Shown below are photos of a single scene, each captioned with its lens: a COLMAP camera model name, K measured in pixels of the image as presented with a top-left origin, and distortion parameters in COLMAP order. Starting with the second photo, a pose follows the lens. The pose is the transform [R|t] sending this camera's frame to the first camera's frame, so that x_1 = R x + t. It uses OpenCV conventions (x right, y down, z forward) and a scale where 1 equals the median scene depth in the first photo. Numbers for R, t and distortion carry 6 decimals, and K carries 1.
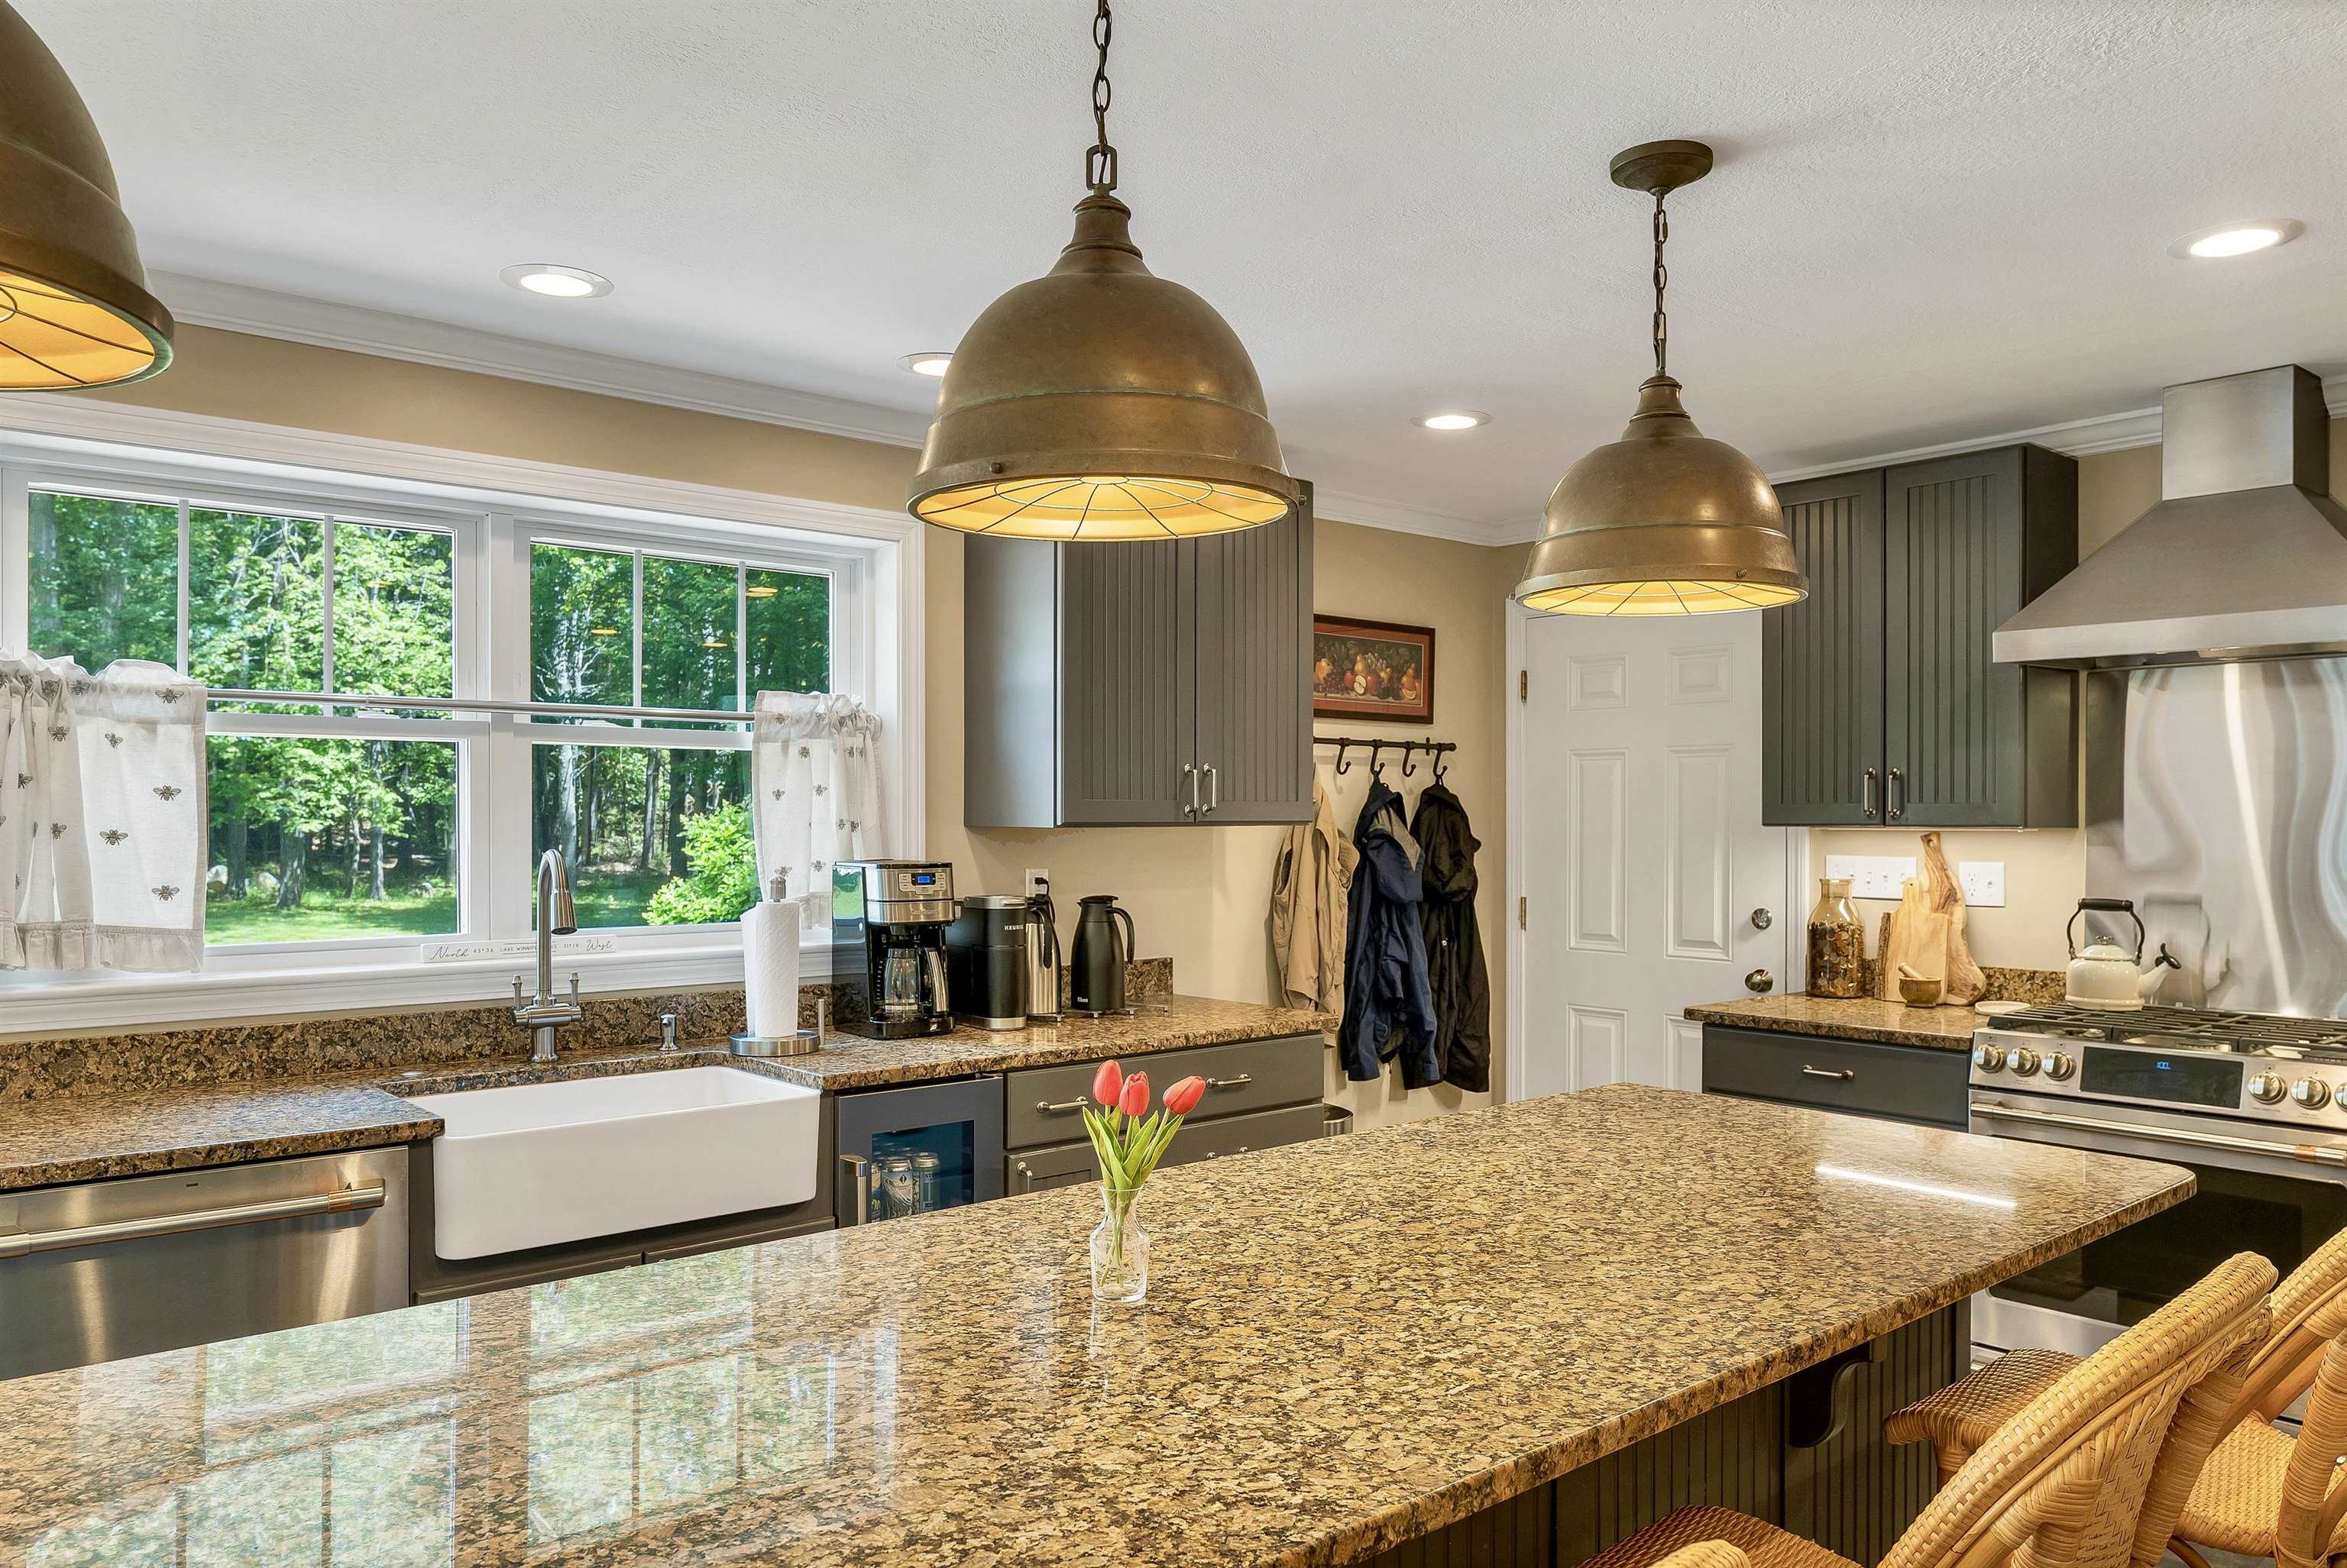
lens RADIAL K [[1599.8, 0, 1173.1], [0, 1599.8, 846.6], [0, 0, 1]] dist [0.003798, -0.024524]
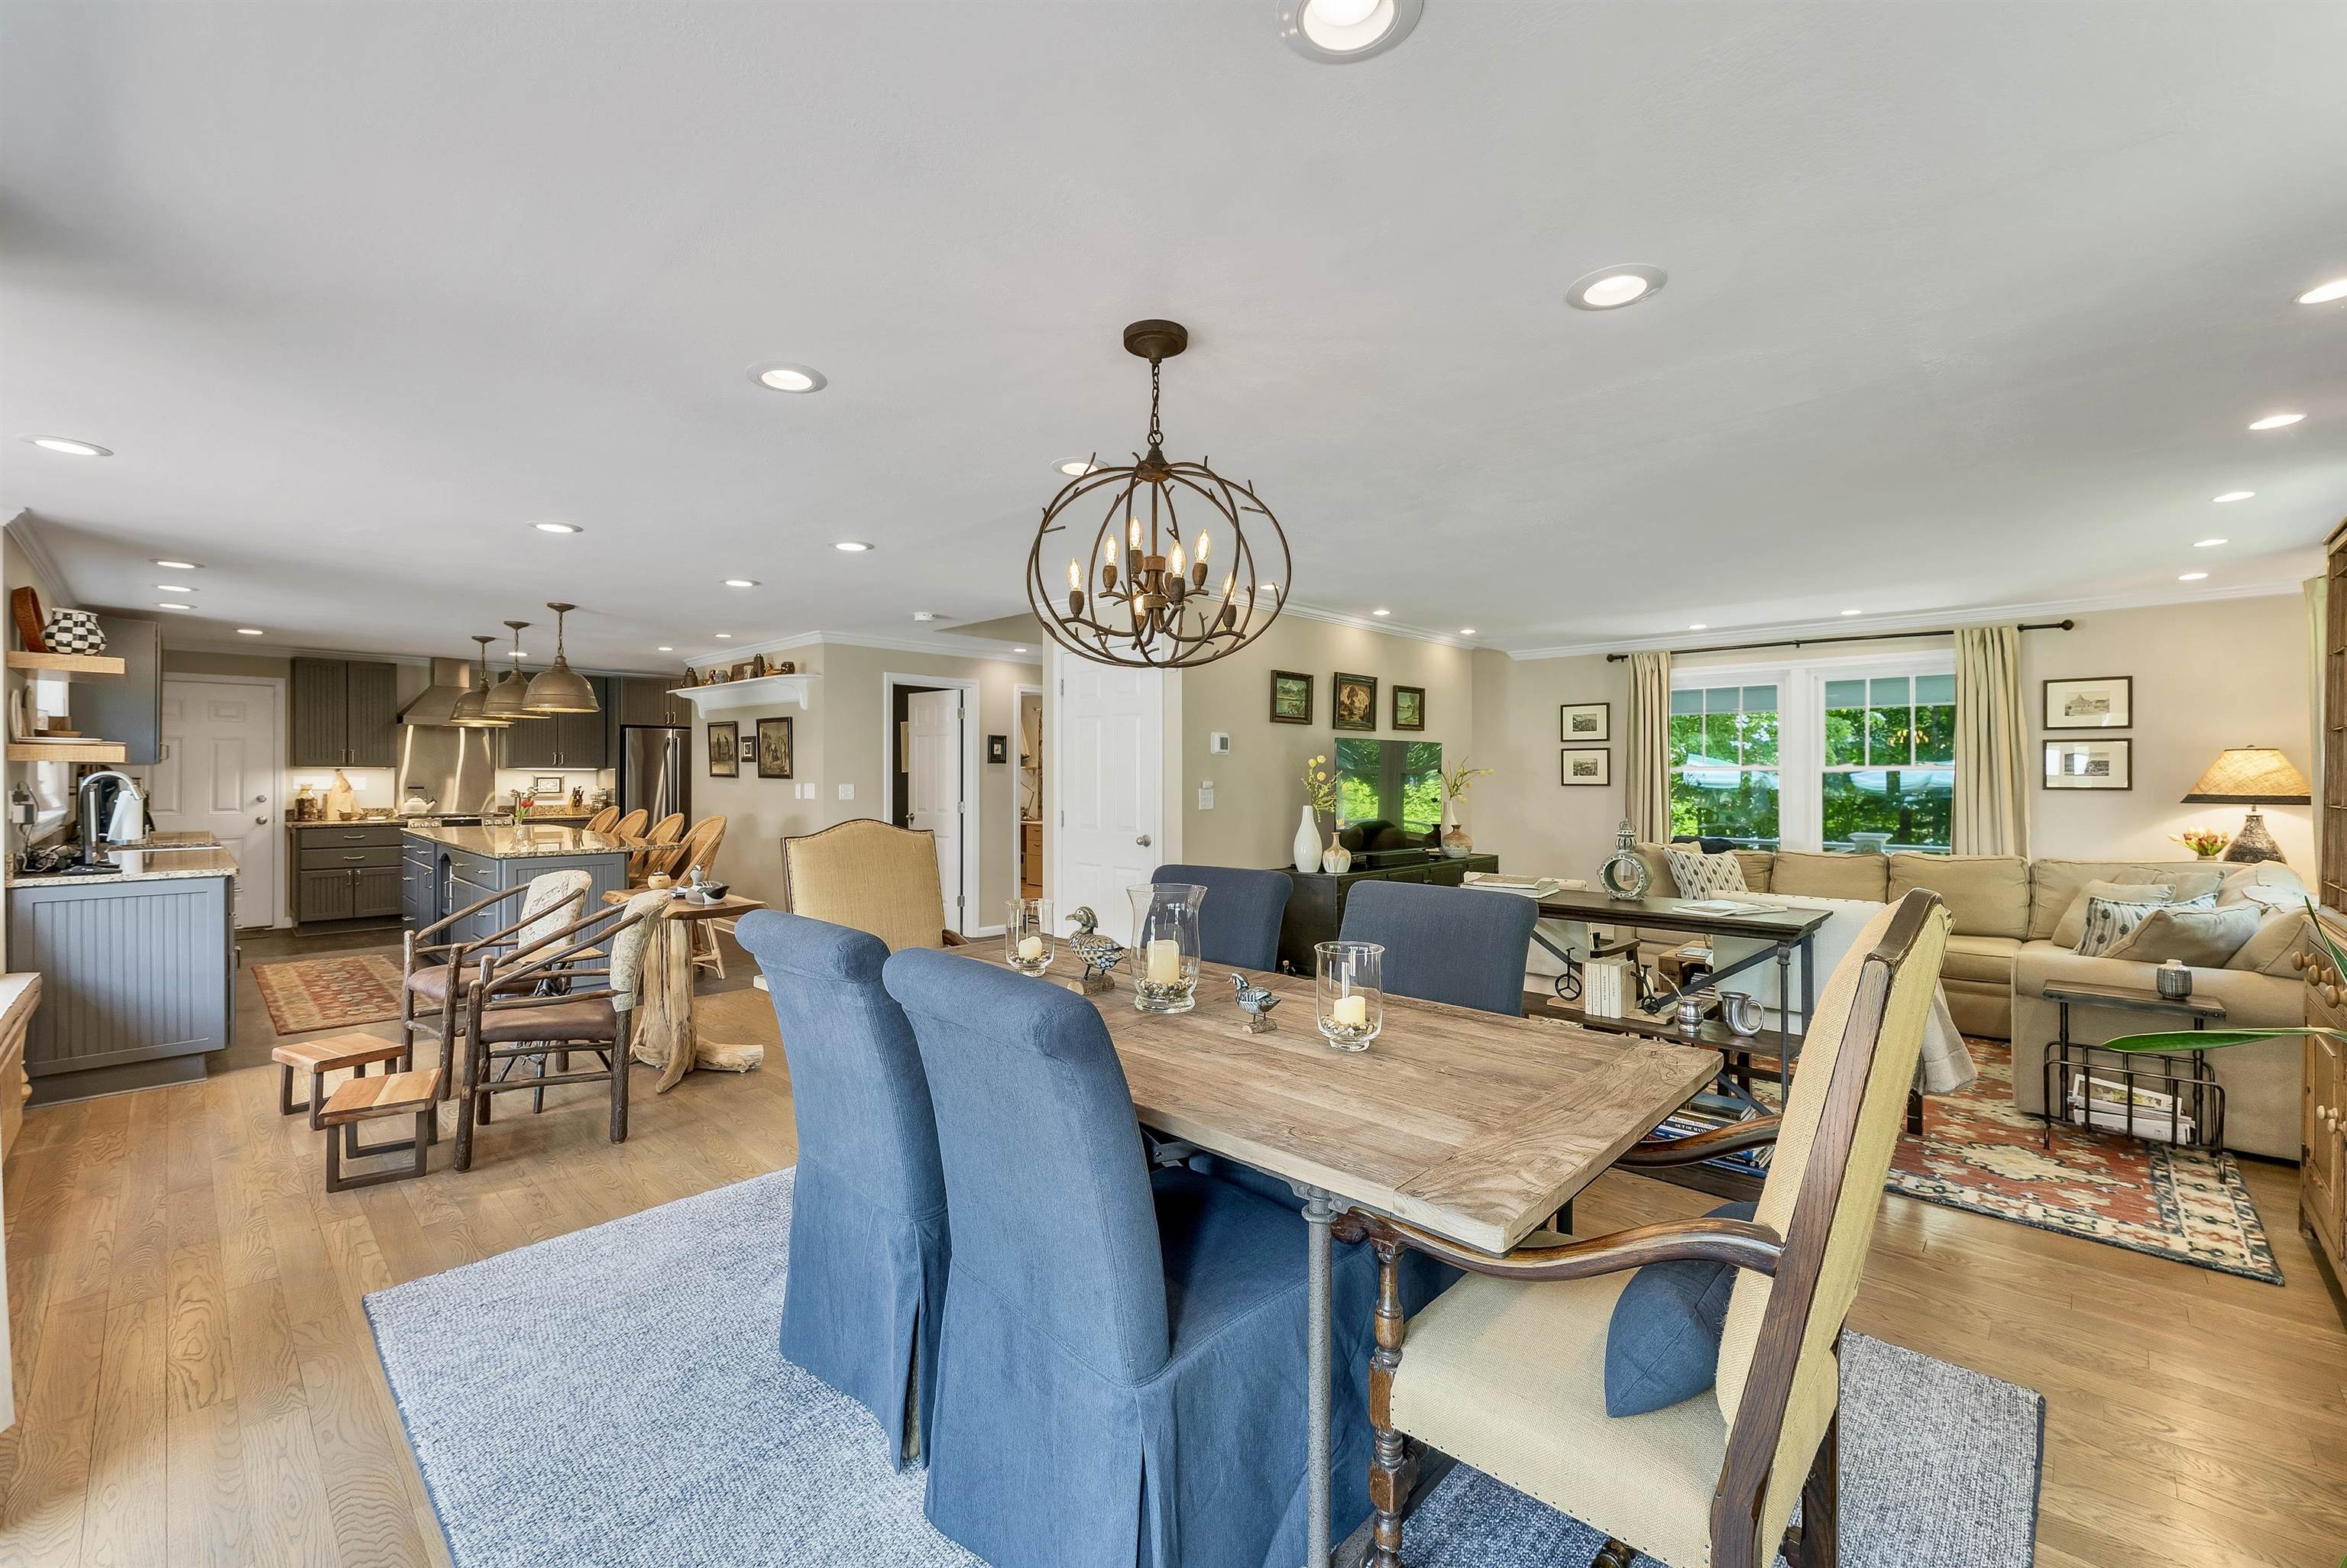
lens RADIAL K [[955.5, 0, 1165.6], [0, 955.5, 772.3], [0, 0, 1]] dist [0.006431, 0.000120]
pose [[-0.096834, 0.001265, 0.995300, -1.503393], [0.015648, 0.999878, 0.000252, 0.022385], [-0.995178, 0.015599, -0.096842, -0.446164]]
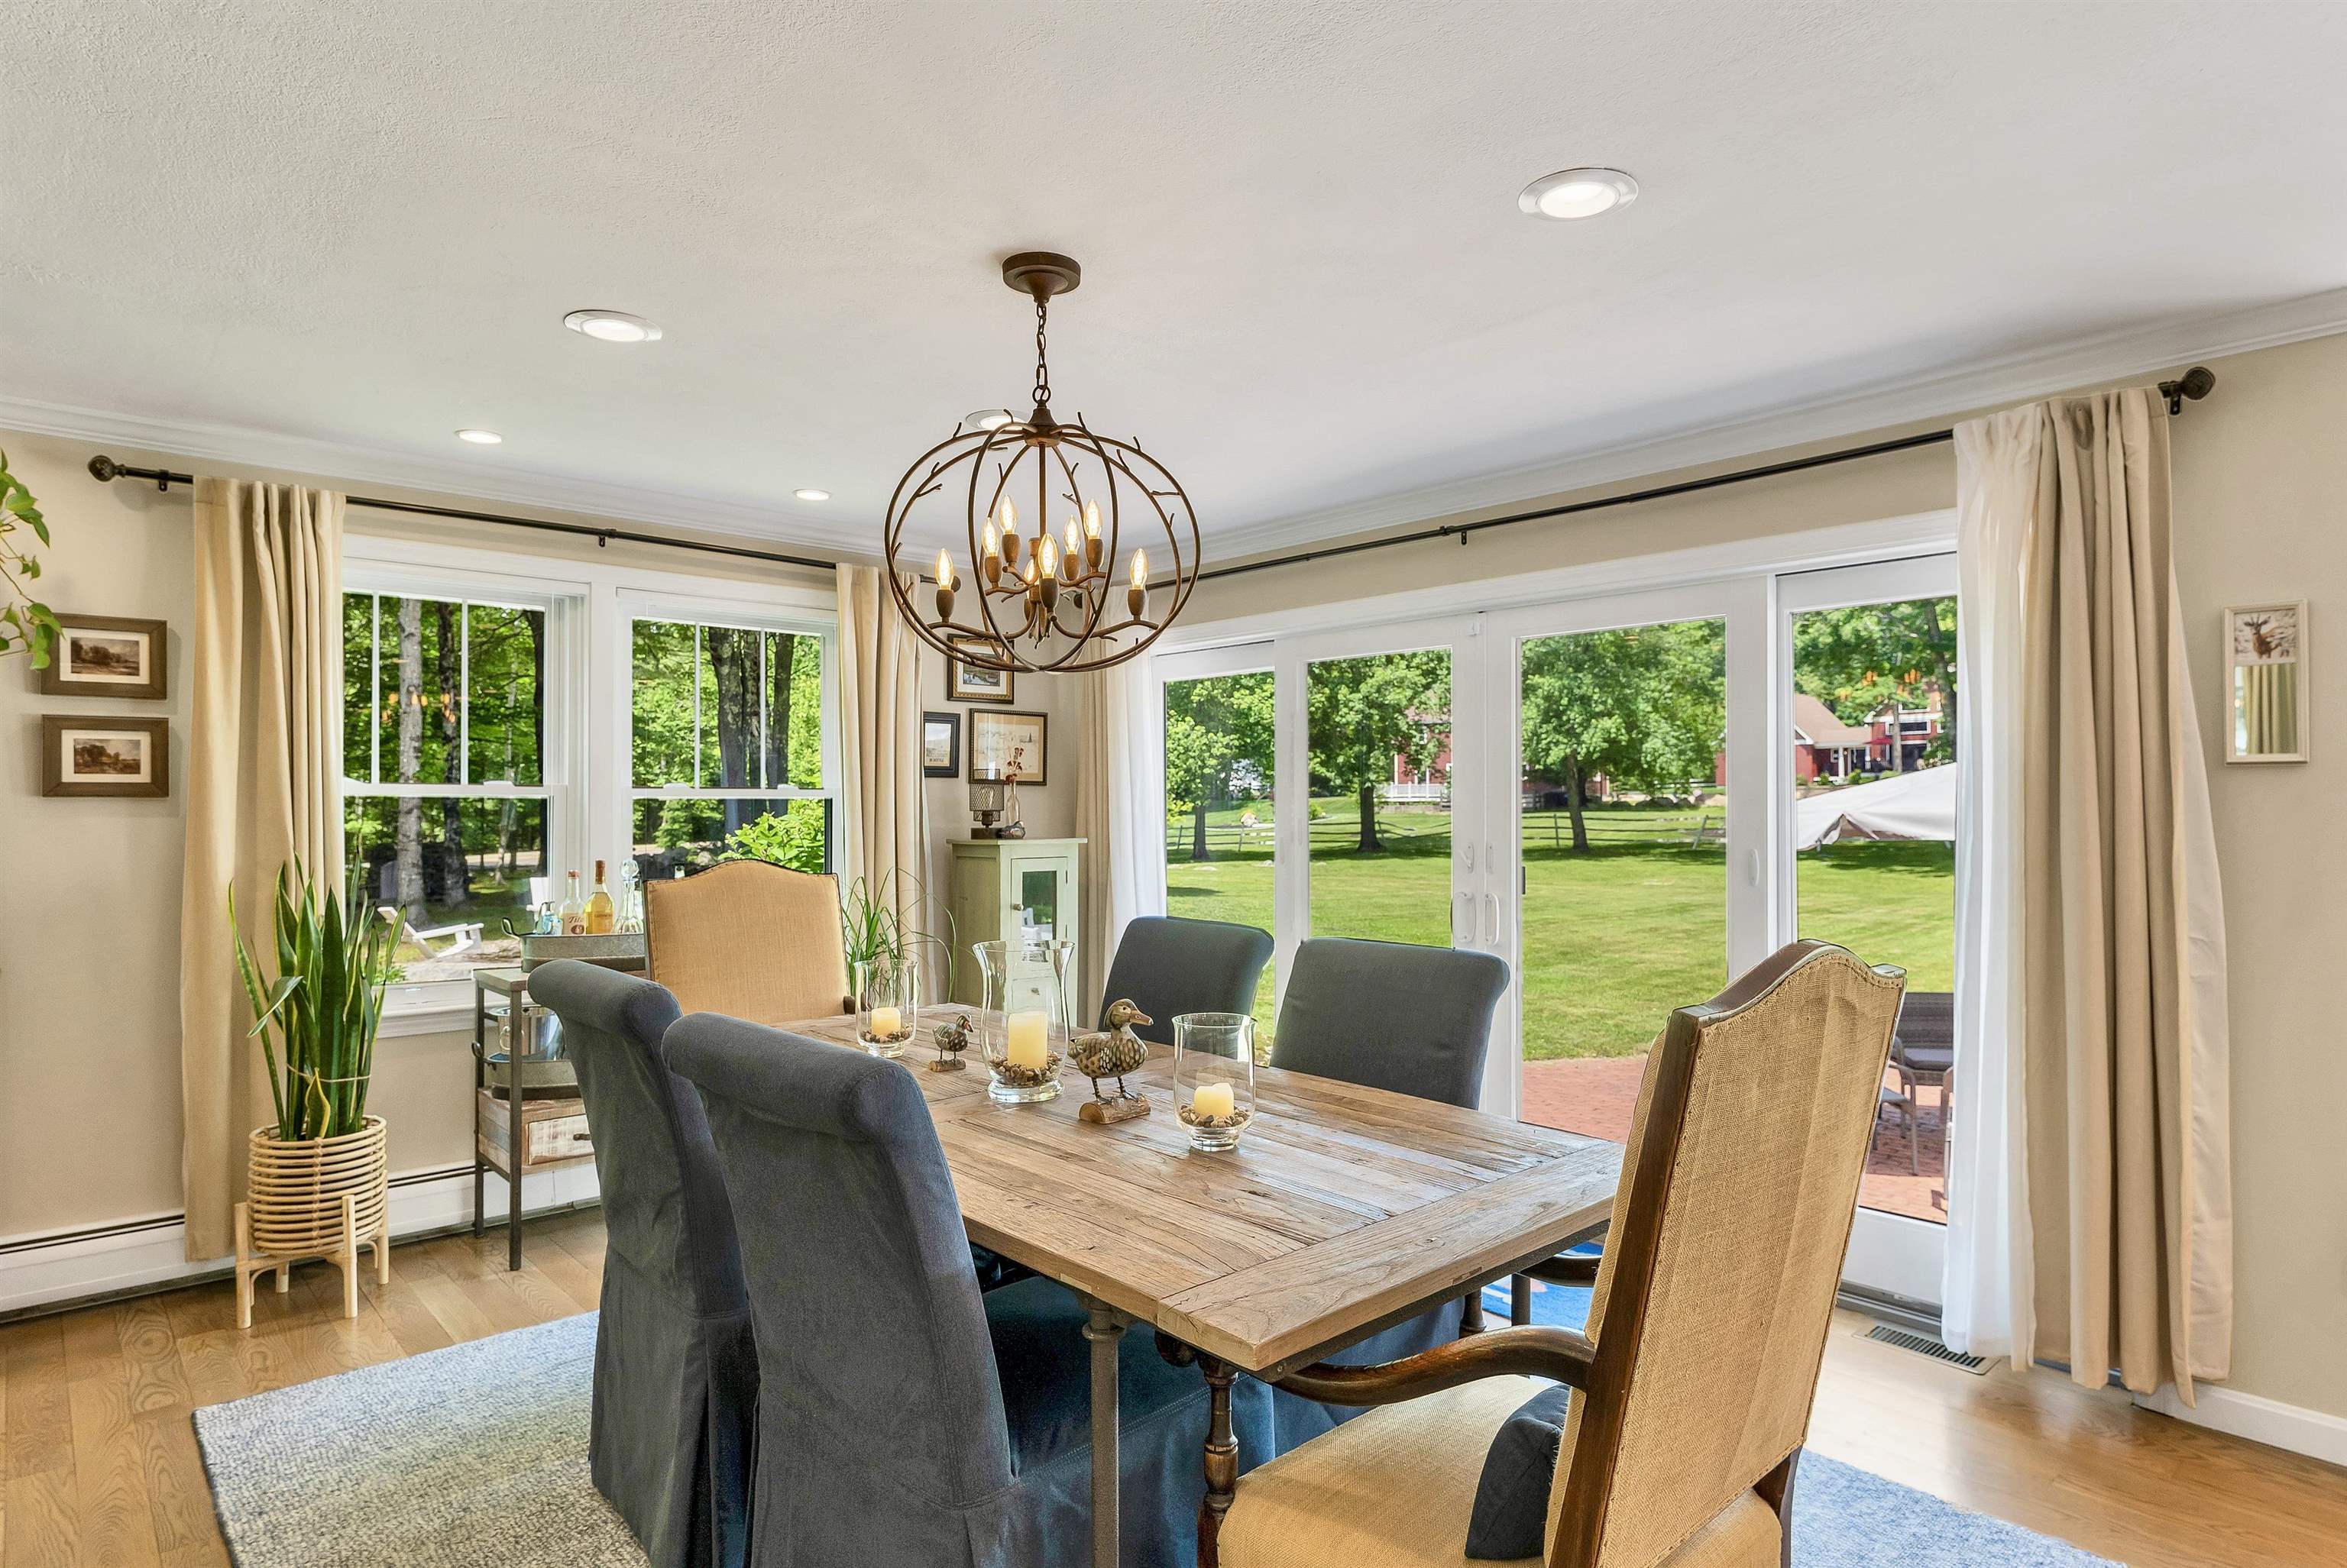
lens RADIAL K [[1280.0, 0, 1177.2], [0, 1280.0, 795.1], [0, 0, 1]] dist [0.000338, 0.000614]
pose [[0.025507, -0.010926, -0.999615, -0.490678], [-0.016560, 0.999798, -0.011351, 0.025785], [0.999537, 0.016843, 0.025321, -0.446775]]
